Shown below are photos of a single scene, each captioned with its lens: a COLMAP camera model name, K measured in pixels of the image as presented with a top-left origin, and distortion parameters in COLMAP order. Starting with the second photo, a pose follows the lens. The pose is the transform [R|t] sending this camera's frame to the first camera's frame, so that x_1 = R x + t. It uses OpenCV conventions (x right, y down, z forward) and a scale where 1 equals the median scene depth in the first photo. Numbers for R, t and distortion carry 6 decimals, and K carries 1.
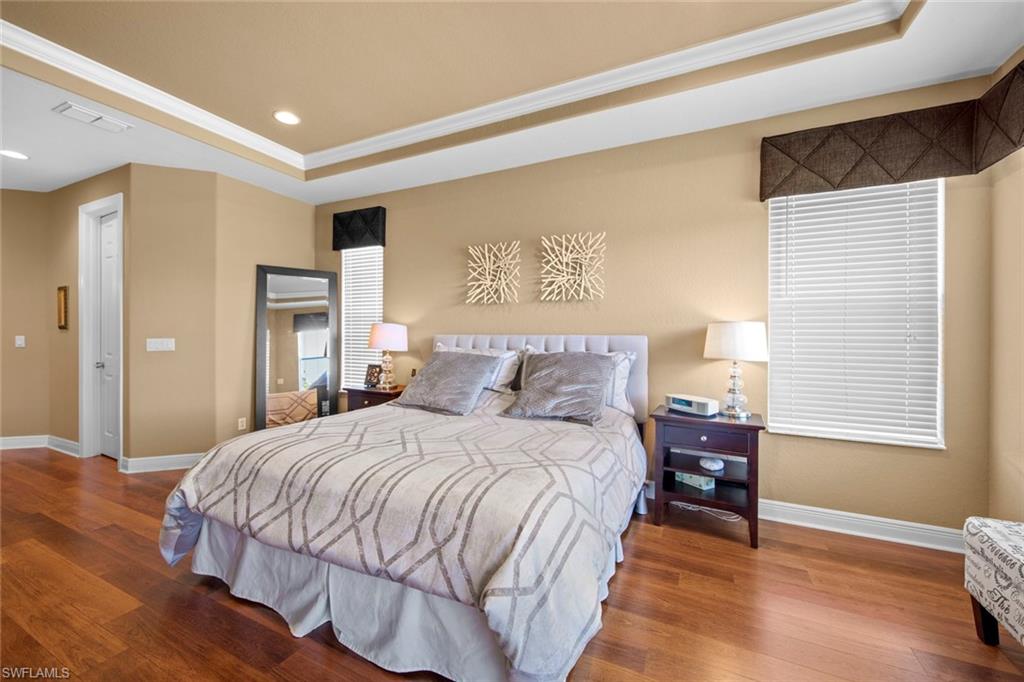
lens RADIAL K [[403.3, 0, 513.1], [0, 403.3, 330.1], [0, 0, 1]] dist [0.001316, -0.000200]
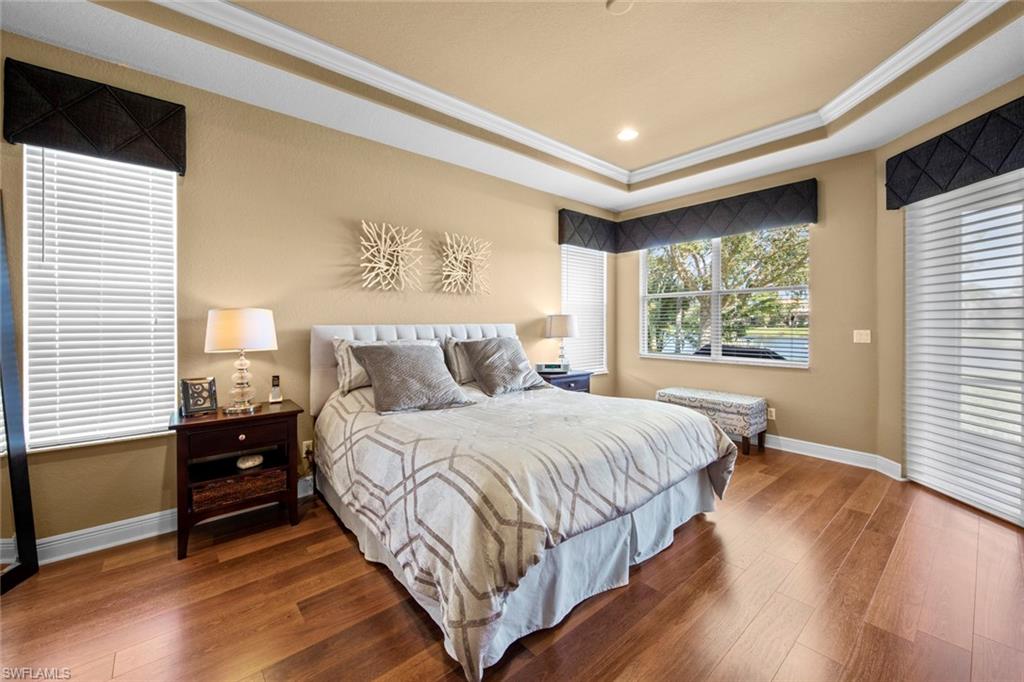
lens RADIAL K [[405.3, 0, 515.2], [0, 405.3, 321.8], [0, 0, 1]] dist [0.001976, -0.000246]
pose [[0.395466, -0.003472, 0.918474, -0.817485], [-0.001656, 0.999989, 0.004493, 0.000114], [-0.918479, -0.003297, 0.395456, 0.395124]]
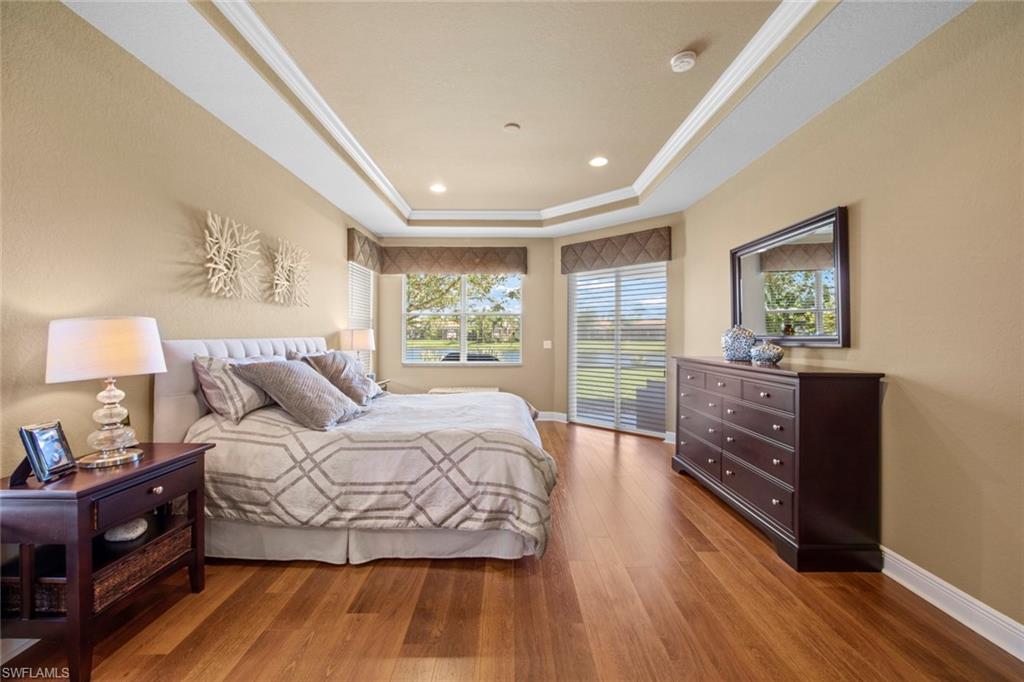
lens RADIAL K [[403.3, 0, 513.1], [0, 403.3, 330.1], [0, 0, 1]] dist [0.001316, -0.000200]
pose [[-0.448516, 0.006611, 0.893750, -1.021276], [-0.007896, 0.999904, -0.011358, -0.001129], [-0.893740, -0.012152, -0.448421, 0.902847]]
